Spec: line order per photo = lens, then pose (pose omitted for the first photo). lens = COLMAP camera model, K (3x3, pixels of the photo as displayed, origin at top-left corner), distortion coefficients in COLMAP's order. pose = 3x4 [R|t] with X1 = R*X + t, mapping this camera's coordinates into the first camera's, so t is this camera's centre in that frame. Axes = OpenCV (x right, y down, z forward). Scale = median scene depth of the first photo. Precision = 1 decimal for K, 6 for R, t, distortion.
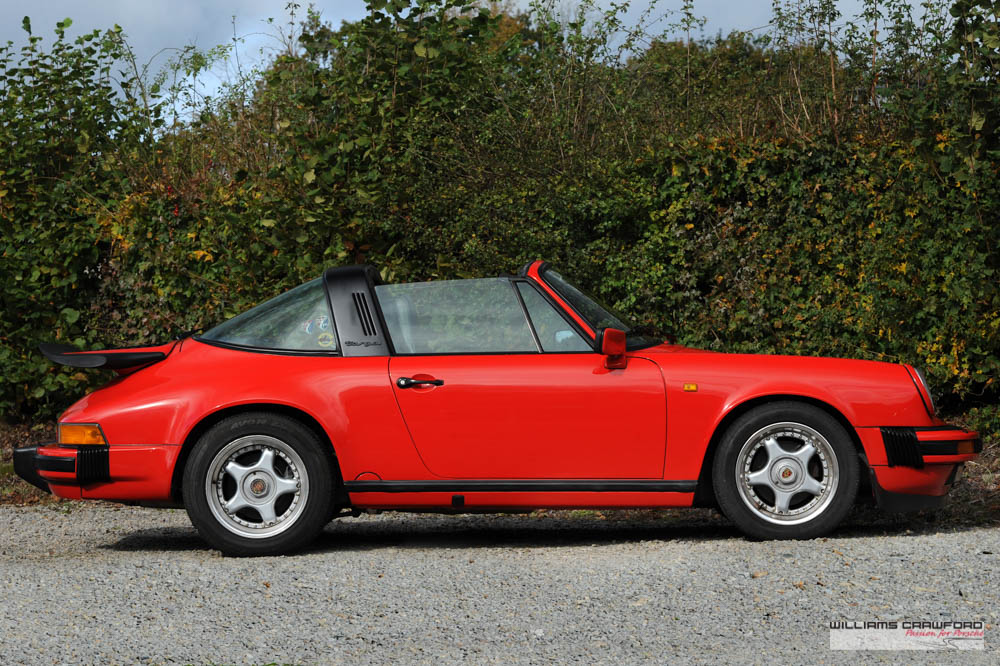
lens RADIAL K [[2871.8, 0, 500.0], [0, 2871.8, 254.7], [0, 0, 1]] dist [0.254871, -0.781074]
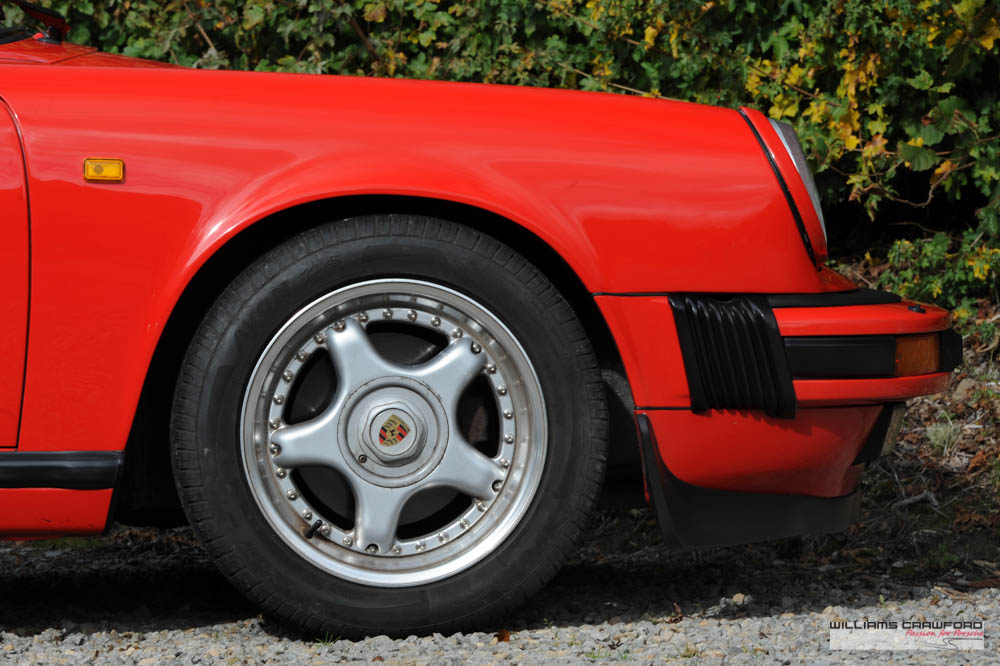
lens RADIAL K [[5042.5, 0, 500.0], [0, 5042.5, 333.0], [0, 0, 1]] dist [1.200901, -4.537254]
pose [[0.992609, 0.009518, 0.120984, 0.040179], [-0.018191, 0.997326, 0.070784, 0.022433], [-0.119987, -0.072462, 0.990127, 0.412007]]
